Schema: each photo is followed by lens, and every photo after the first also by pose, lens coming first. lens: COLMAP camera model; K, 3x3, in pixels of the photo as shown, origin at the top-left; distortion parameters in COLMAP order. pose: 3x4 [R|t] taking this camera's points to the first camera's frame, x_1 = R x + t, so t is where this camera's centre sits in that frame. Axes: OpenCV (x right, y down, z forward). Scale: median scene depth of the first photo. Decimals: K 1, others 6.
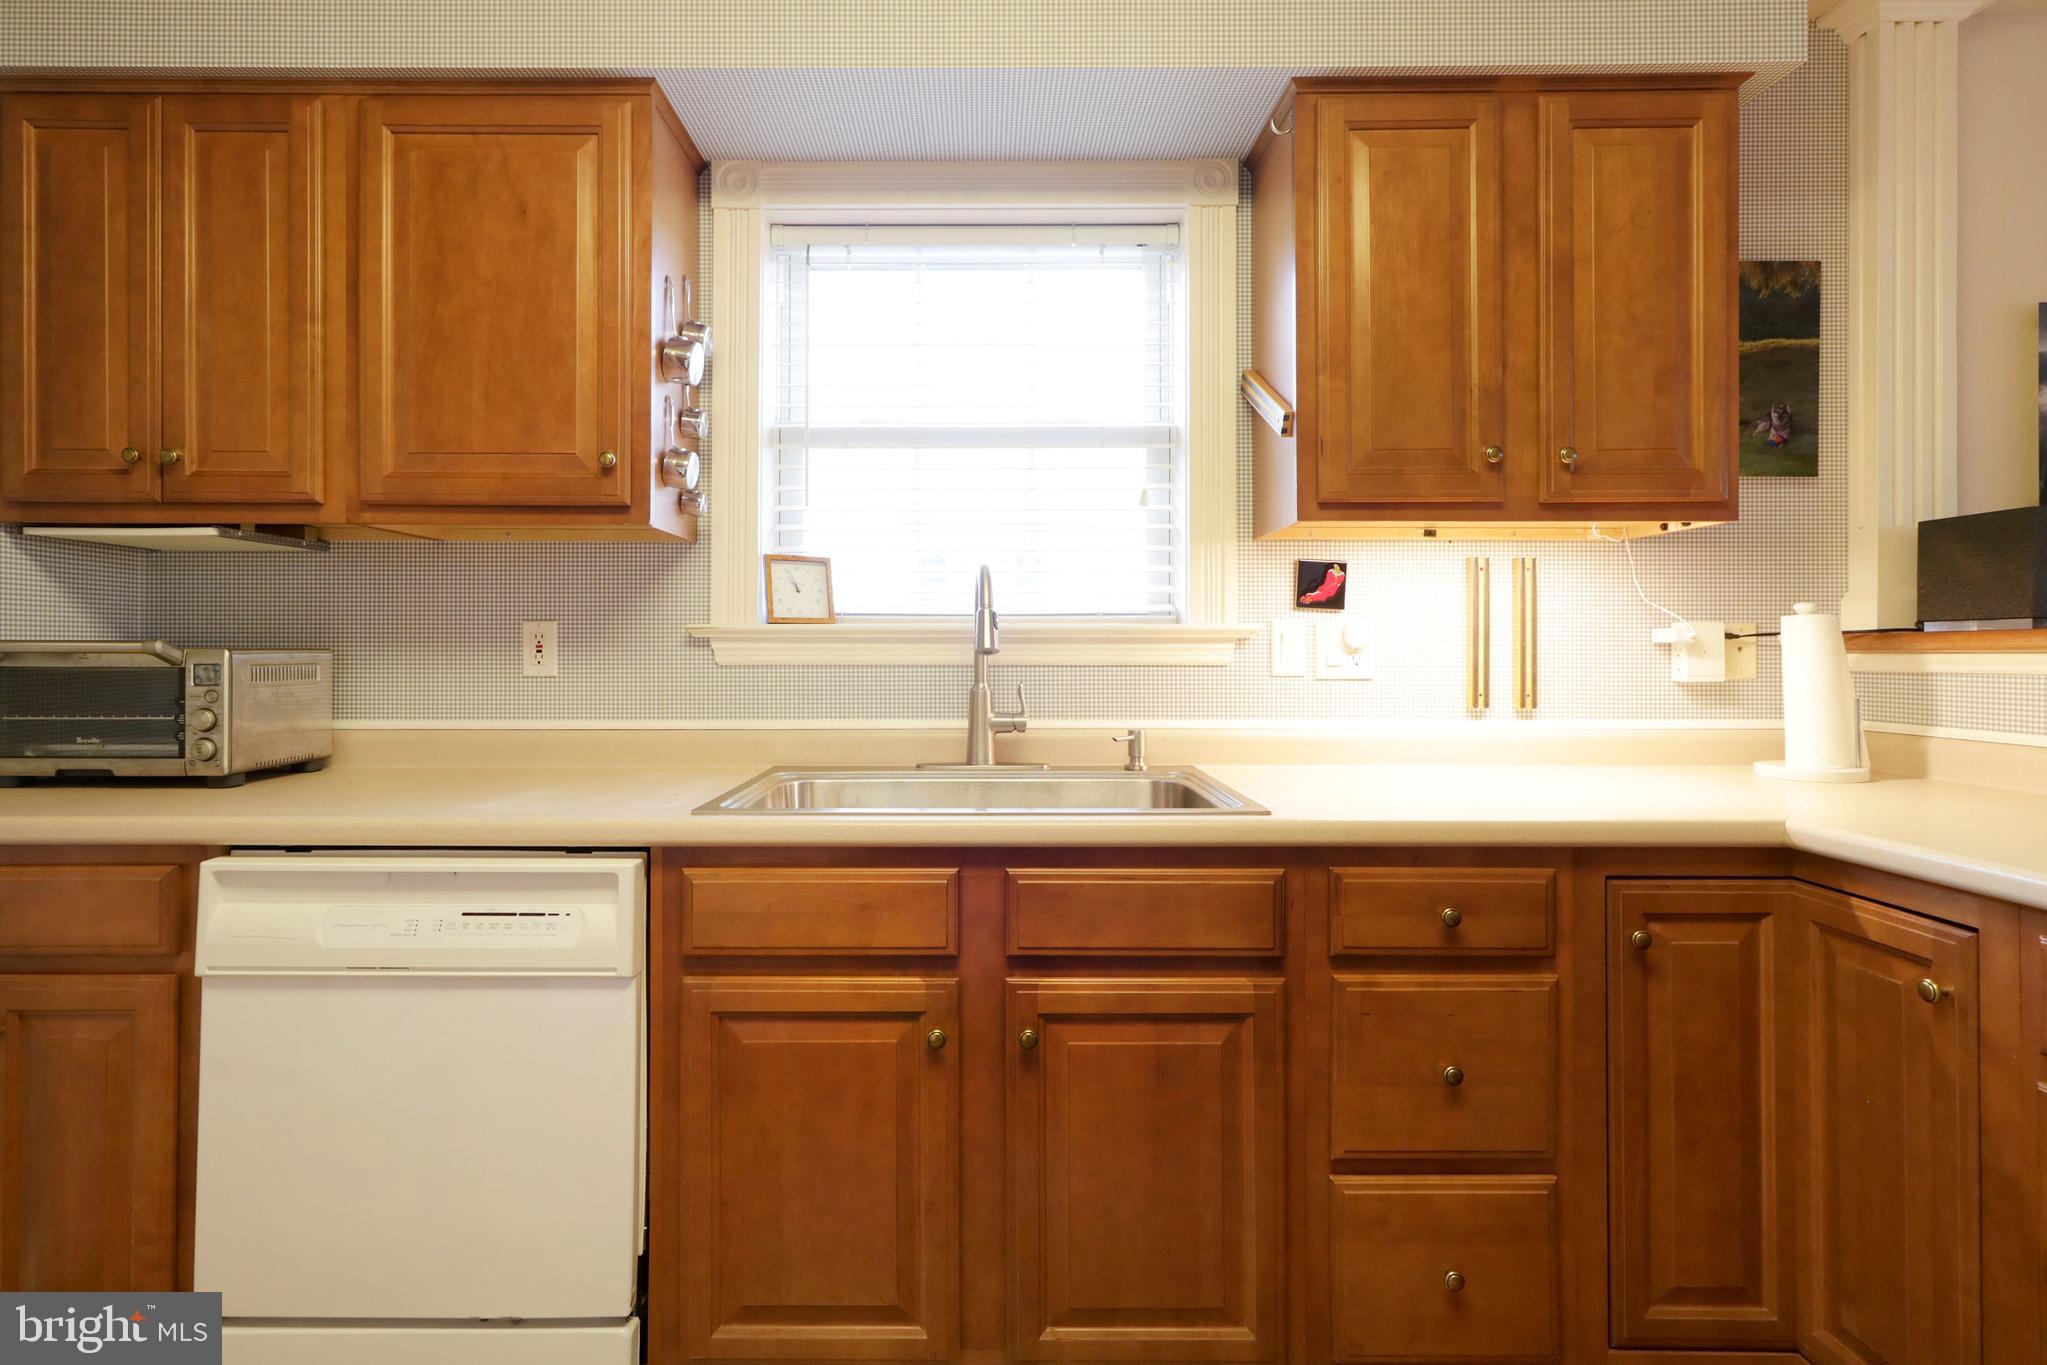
lens RADIAL K [[993.2, 0, 1019.2], [0, 993.2, 650.0], [0, 0, 1]] dist [0.000399, 0.000585]
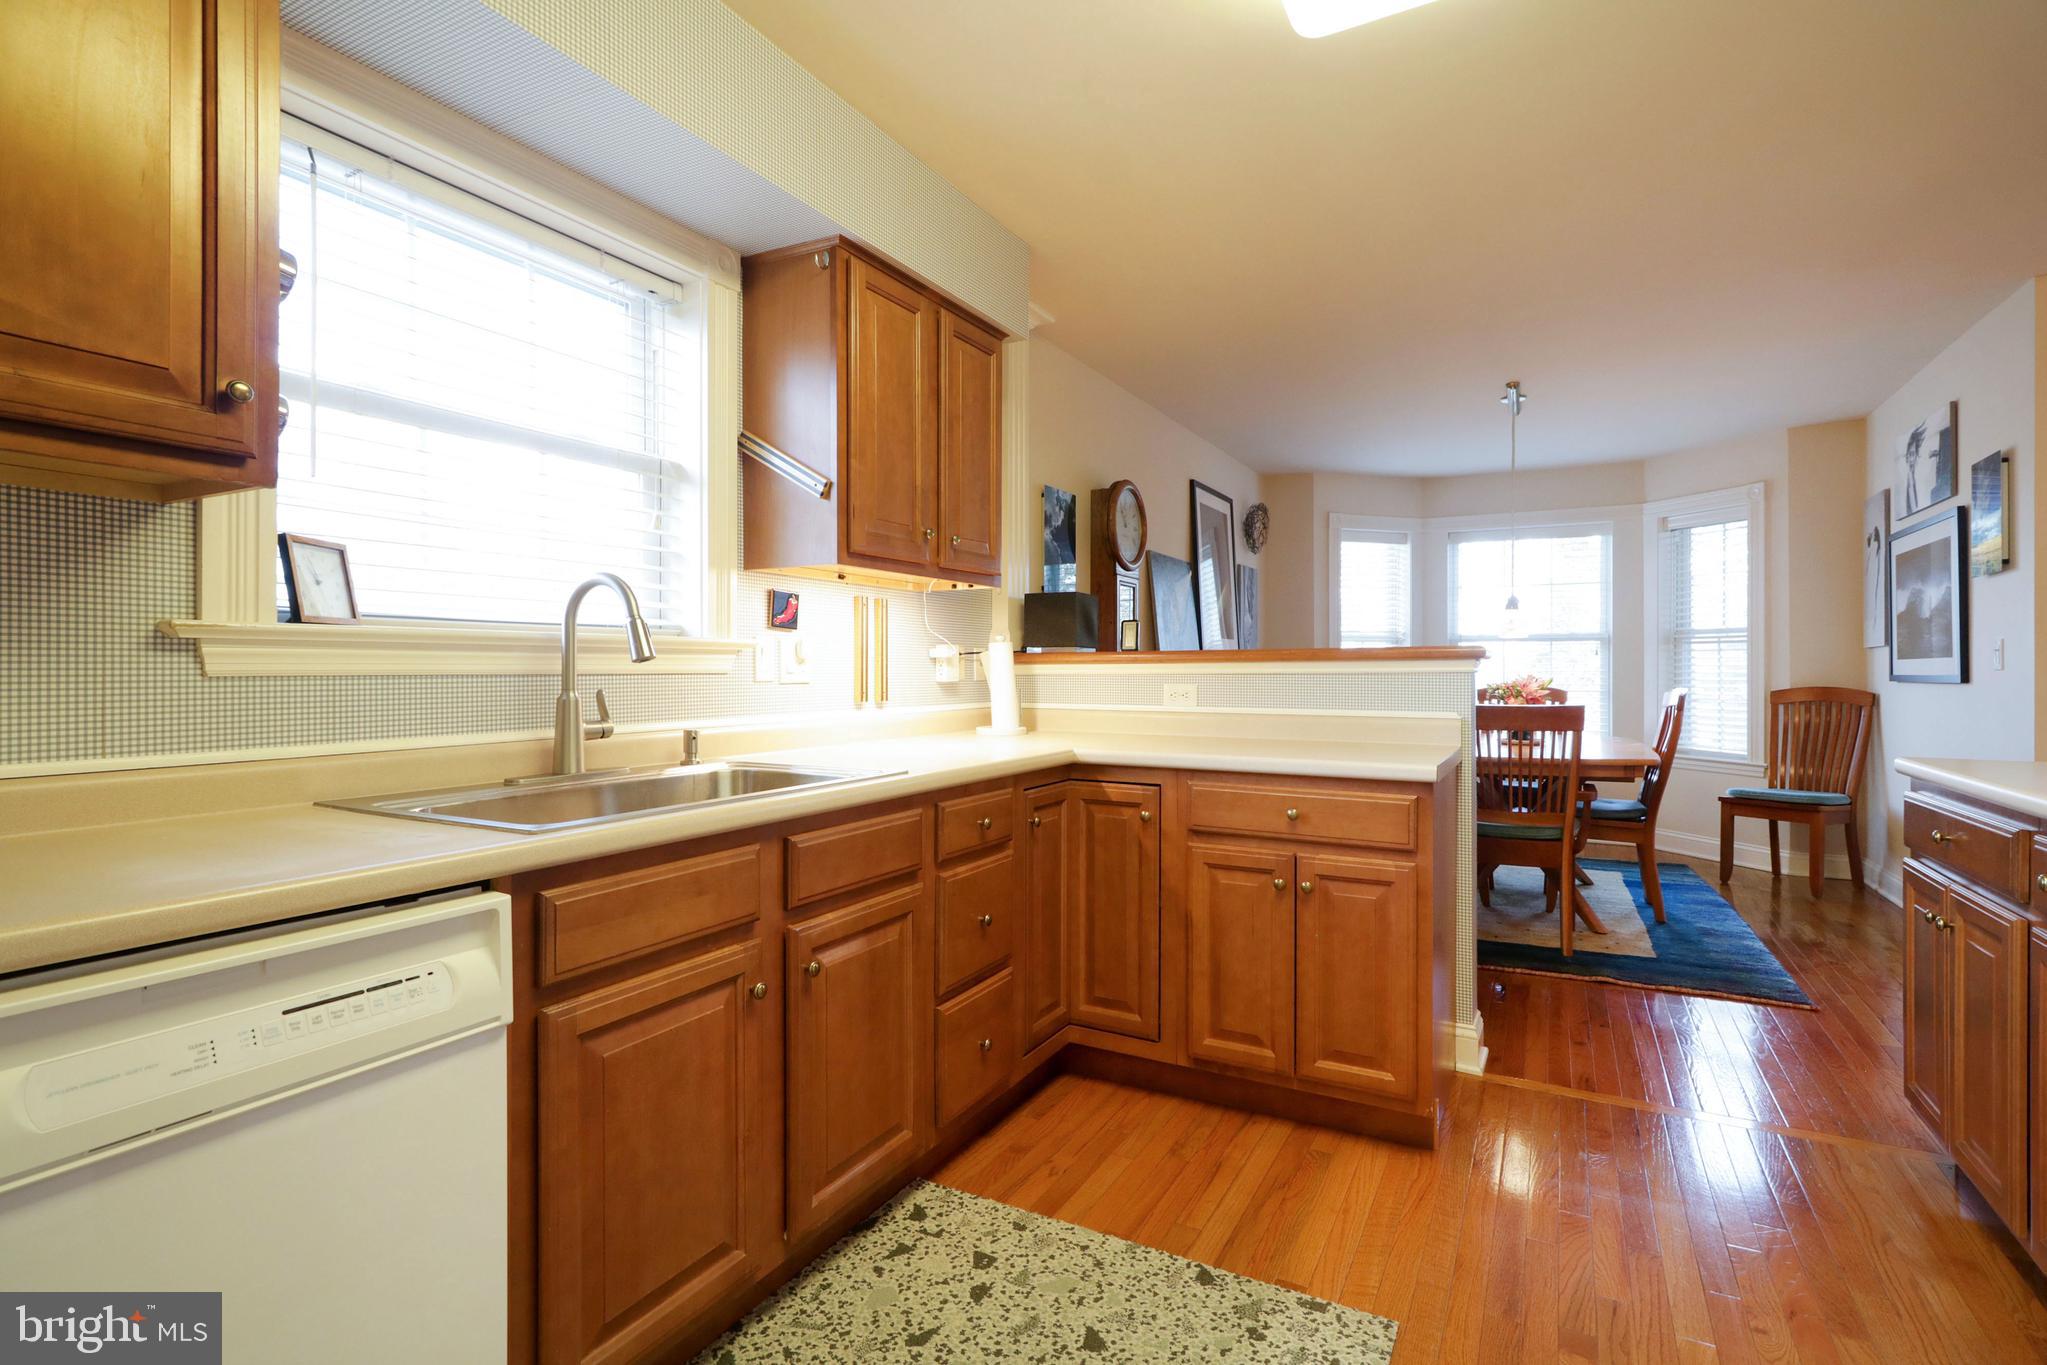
lens RADIAL K [[963.4, 0, 1022.3], [0, 963.4, 674.9], [0, 0, 1]] dist [0.000640, 0.000229]
pose [[0.481707, -0.007254, 0.876302, -0.752285], [0.000158, 0.999966, 0.008190, 0.009833], [-0.876332, -0.003807, 0.481692, 0.152587]]
